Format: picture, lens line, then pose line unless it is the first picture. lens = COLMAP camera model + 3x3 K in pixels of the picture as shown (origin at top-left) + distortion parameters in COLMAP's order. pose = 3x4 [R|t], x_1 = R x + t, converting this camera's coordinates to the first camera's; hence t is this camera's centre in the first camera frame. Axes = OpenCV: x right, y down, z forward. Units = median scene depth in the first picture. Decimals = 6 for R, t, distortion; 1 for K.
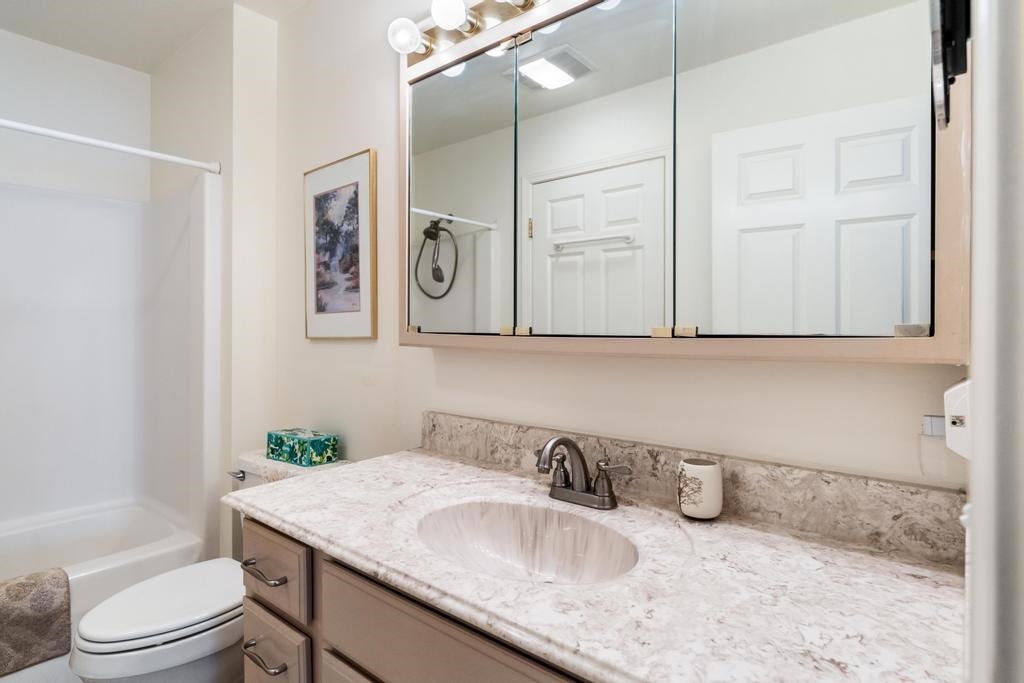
lens RADIAL K [[546.0, 0, 513.2], [0, 546.0, 333.1], [0, 0, 1]] dist [-0.004124, 0.001338]
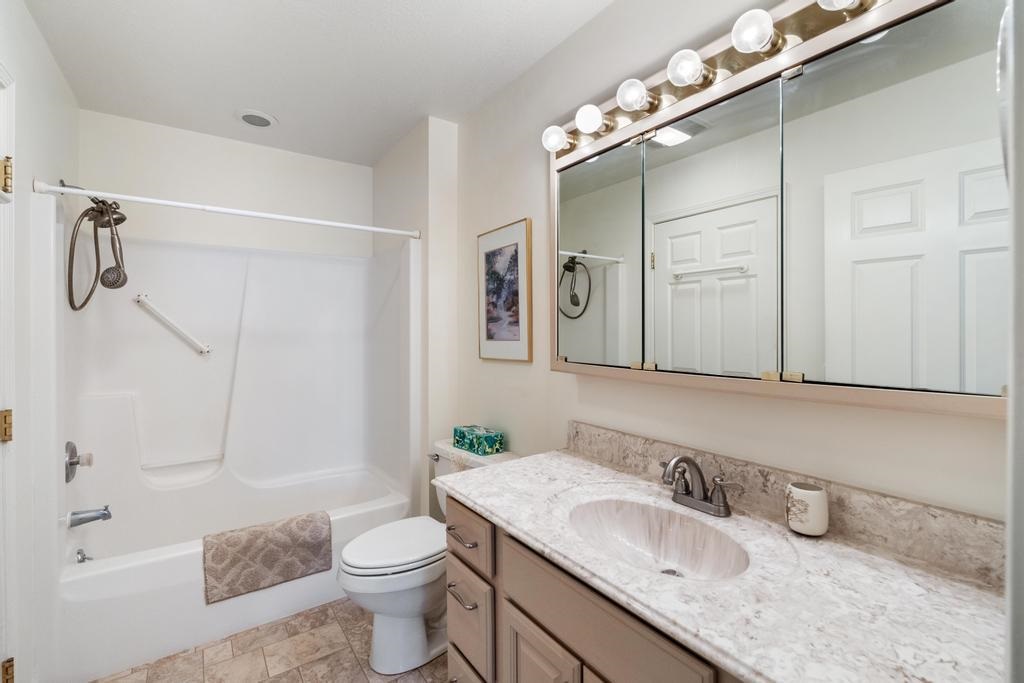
lens RADIAL K [[456.9, 0, 510.5], [0, 456.9, 332.6], [0, 0, 1]] dist [-0.004051, 0.000240]
pose [[0.964969, -0.003555, -0.262338, -0.013463], [0.004219, 0.999989, 0.001968, -0.076170], [0.262328, -0.003006, 0.964974, -0.092360]]
